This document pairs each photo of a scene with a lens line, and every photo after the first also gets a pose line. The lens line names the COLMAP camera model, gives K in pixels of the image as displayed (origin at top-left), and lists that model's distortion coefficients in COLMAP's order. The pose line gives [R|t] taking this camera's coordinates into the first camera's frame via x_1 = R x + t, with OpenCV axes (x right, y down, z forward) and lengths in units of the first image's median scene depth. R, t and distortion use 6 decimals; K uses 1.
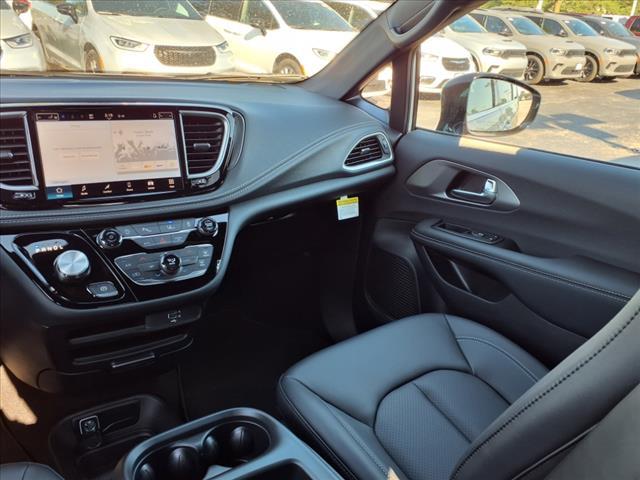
lens RADIAL K [[512.8, 0, 311.4], [0, 512.8, 238.8], [0, 0, 1]] dist [0.046867, -0.057807]
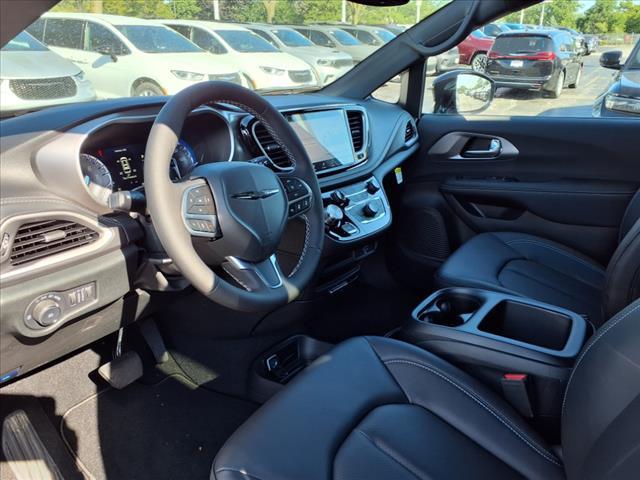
lens RADIAL K [[512.8, 0, 319.8], [0, 512.8, 234.5], [0, 0, 1]] dist [0.046867, -0.057807]
pose [[0.941335, -0.170424, 0.291279, -0.636798], [0.181255, 0.983381, -0.010402, 0.081808], [-0.284666, 0.062587, 0.956582, -0.271175]]
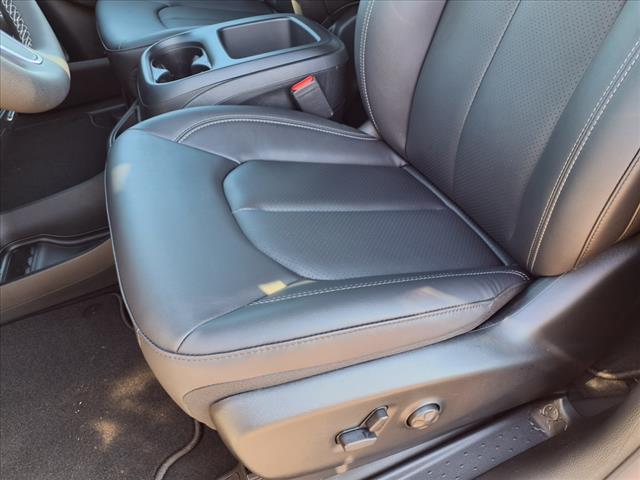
lens RADIAL K [[512.8, 0, 318.5], [0, 512.8, 239.9], [0, 0, 1]] dist [0.046867, -0.057807]
pose [[0.281454, -0.693079, 0.663646, -0.790007], [0.442441, 0.707433, 0.551167, 0.108565], [-0.851487, 0.138496, 0.505756, 0.070033]]
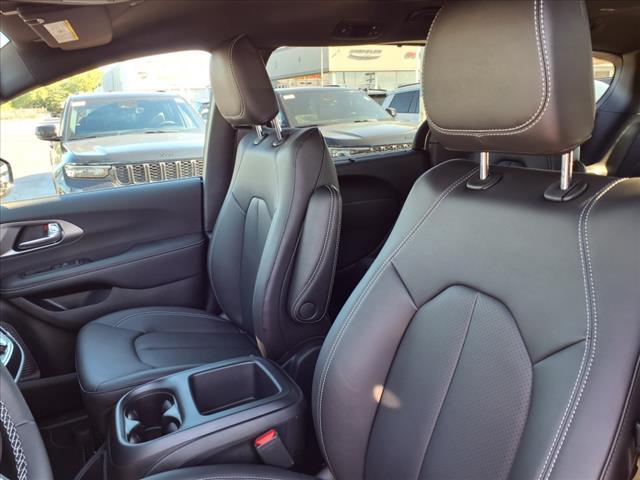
lens RADIAL K [[512.8, 0, 316.2], [0, 512.8, 240.4], [0, 0, 1]] dist [0.046867, -0.057807]
pose [[0.217304, -0.311420, 0.925093, -0.781904], [0.429999, 0.881365, 0.195693, -0.046822], [-0.876287, 0.355264, 0.325435, -0.008426]]
